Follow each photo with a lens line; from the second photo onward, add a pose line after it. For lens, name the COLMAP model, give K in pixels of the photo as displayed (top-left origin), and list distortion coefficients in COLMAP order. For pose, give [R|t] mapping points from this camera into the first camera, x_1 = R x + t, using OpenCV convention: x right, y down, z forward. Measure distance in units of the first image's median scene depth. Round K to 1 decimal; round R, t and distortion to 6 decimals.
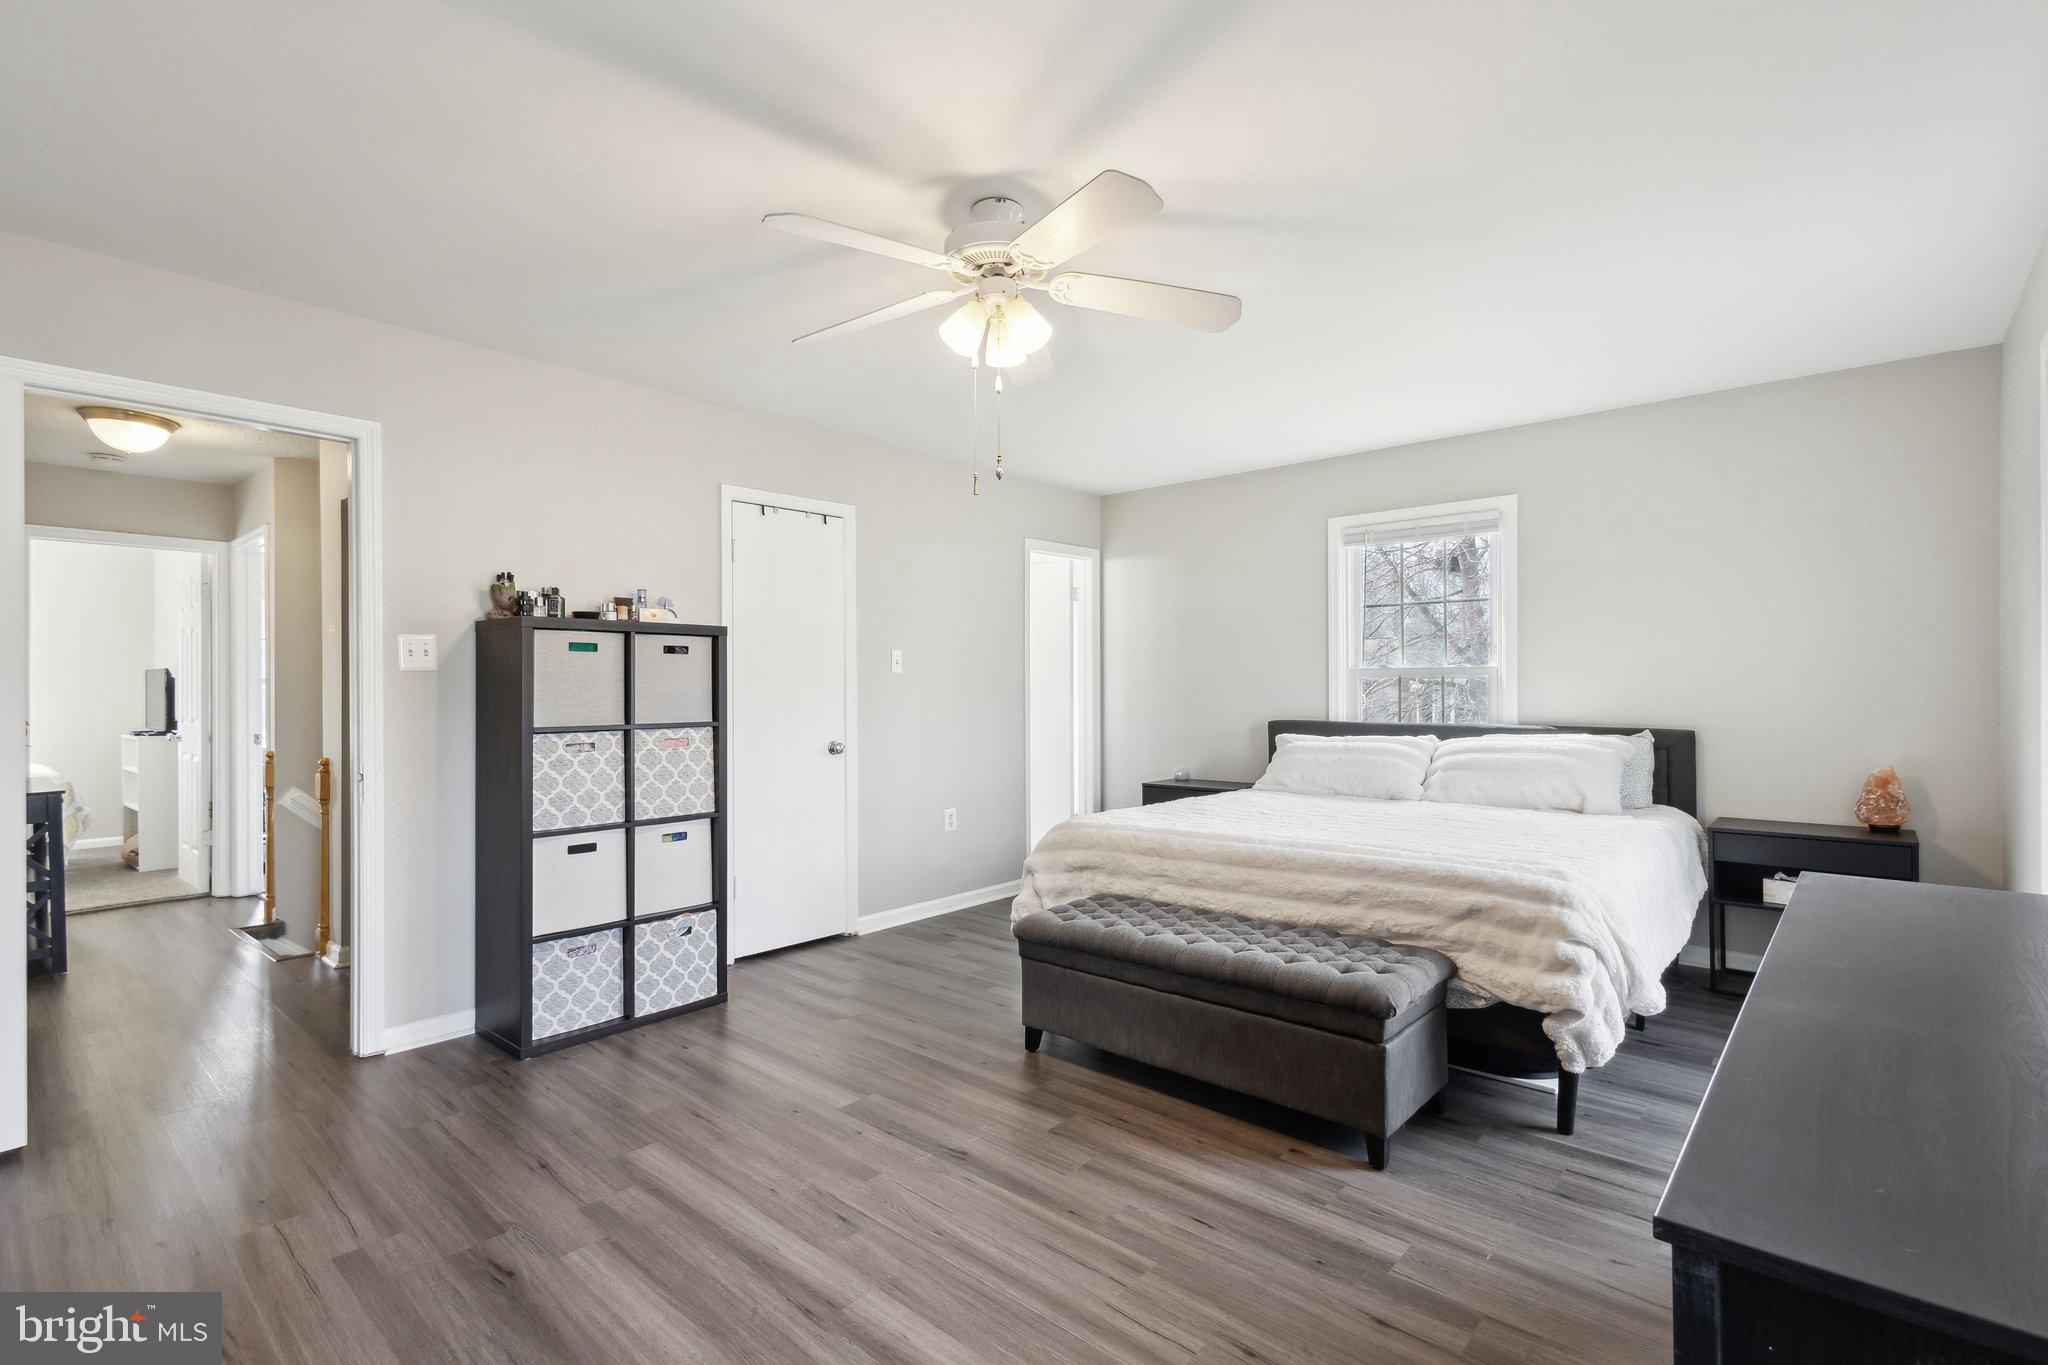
lens RADIAL K [[947.3, 0, 1018.5], [0, 947.3, 685.7], [0, 0, 1]] dist [0.014466, -0.004317]
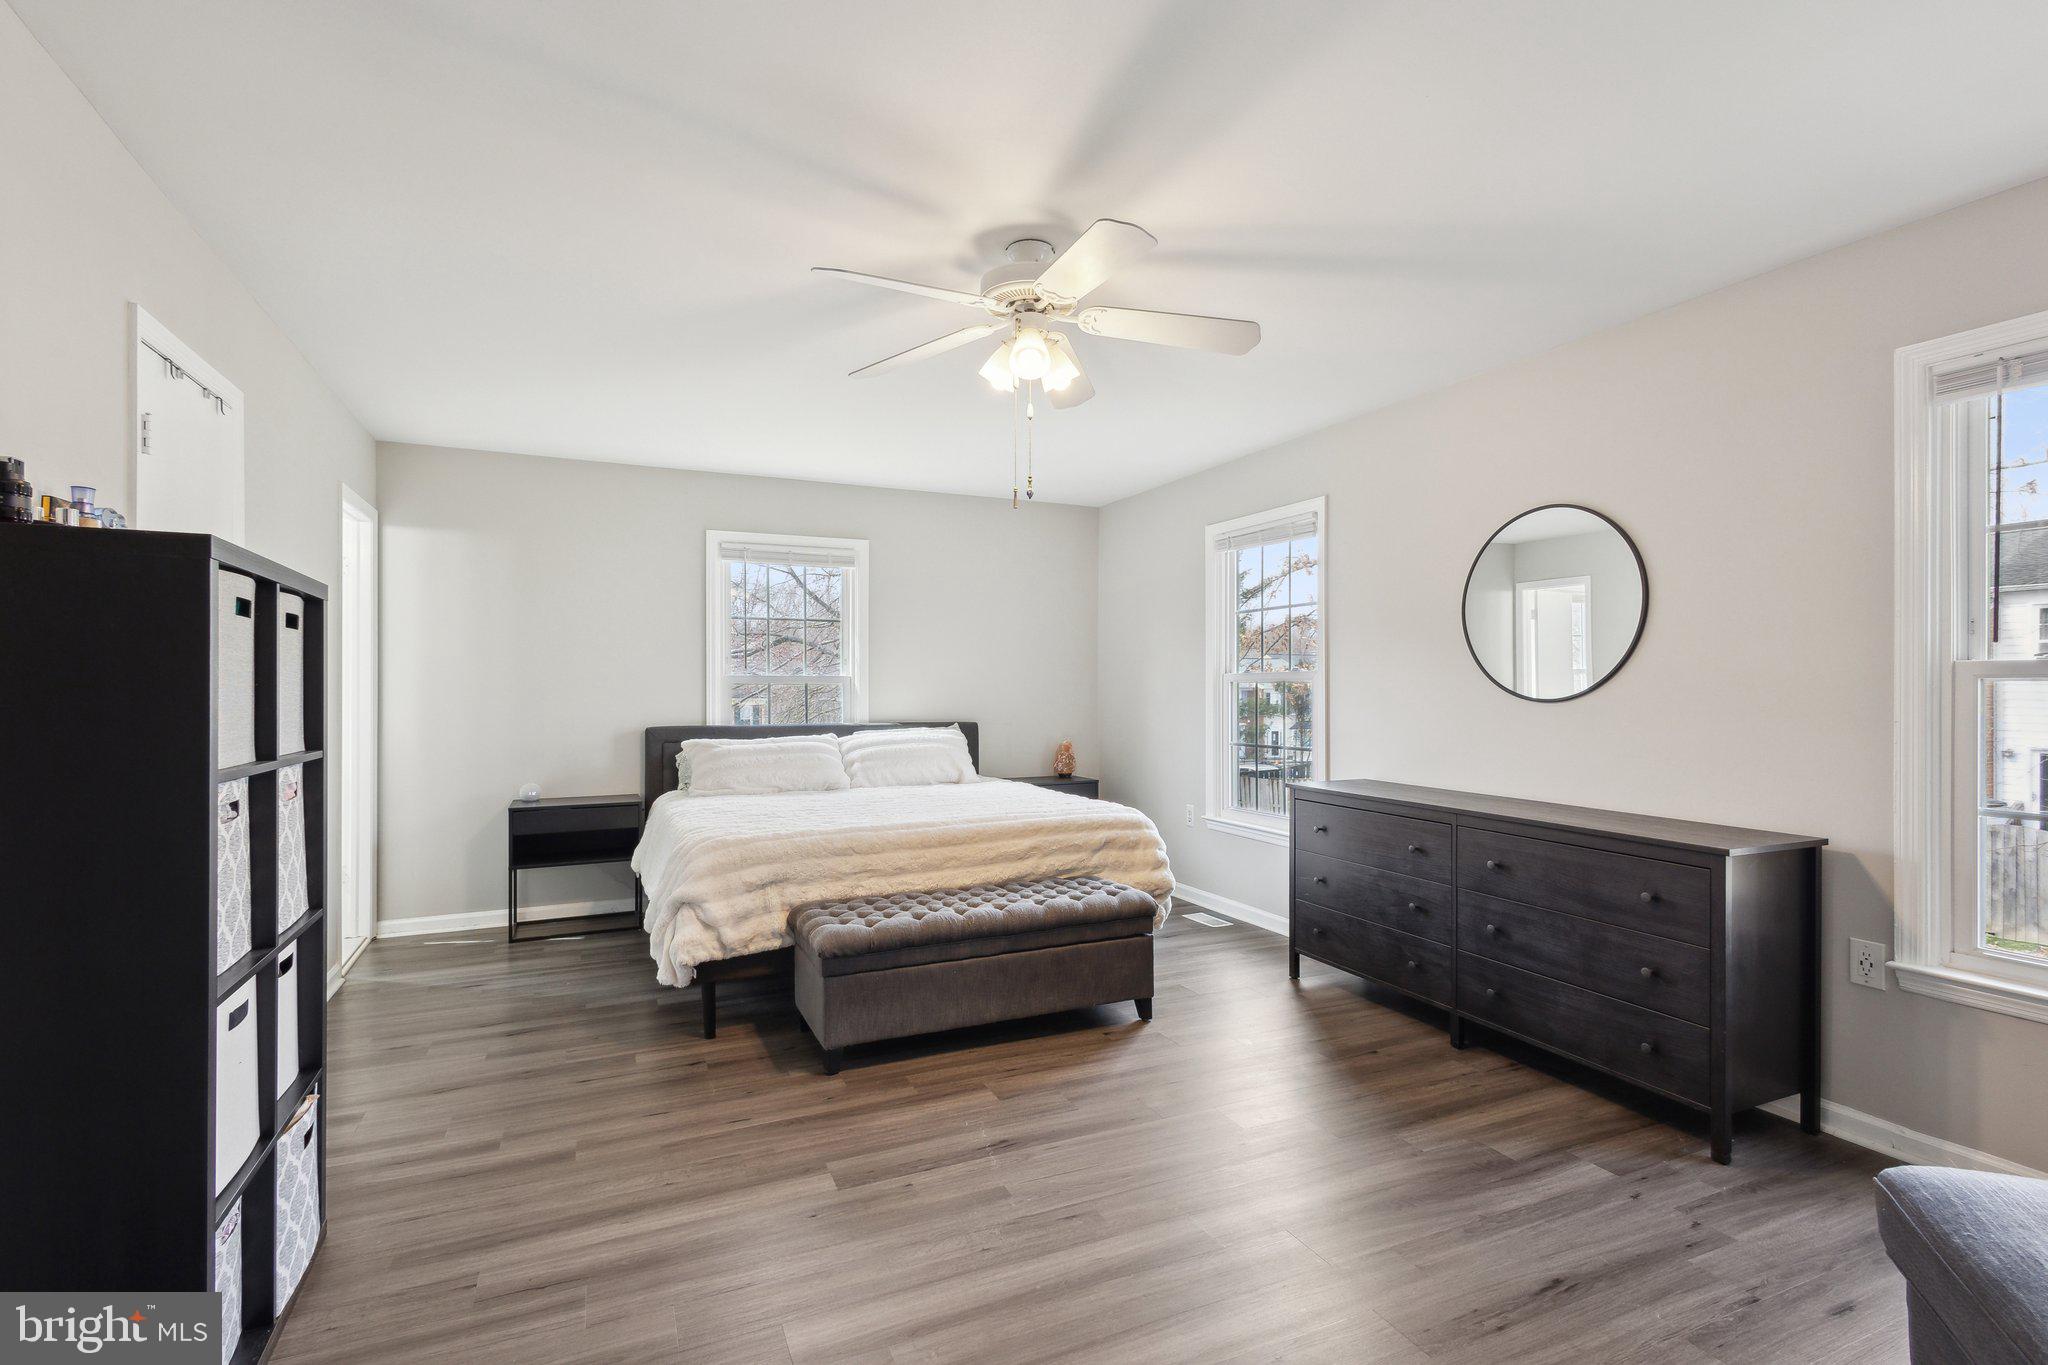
lens RADIAL K [[947.3, 0, 1016.9], [0, 947.3, 686.8], [0, 0, 1]] dist [0.014466, -0.004317]
pose [[0.406402, 0.007169, 0.913666, -0.743873], [-0.000674, 0.999971, -0.007547, 0.003863], [-0.913694, 0.002451, 0.406395, 0.420788]]
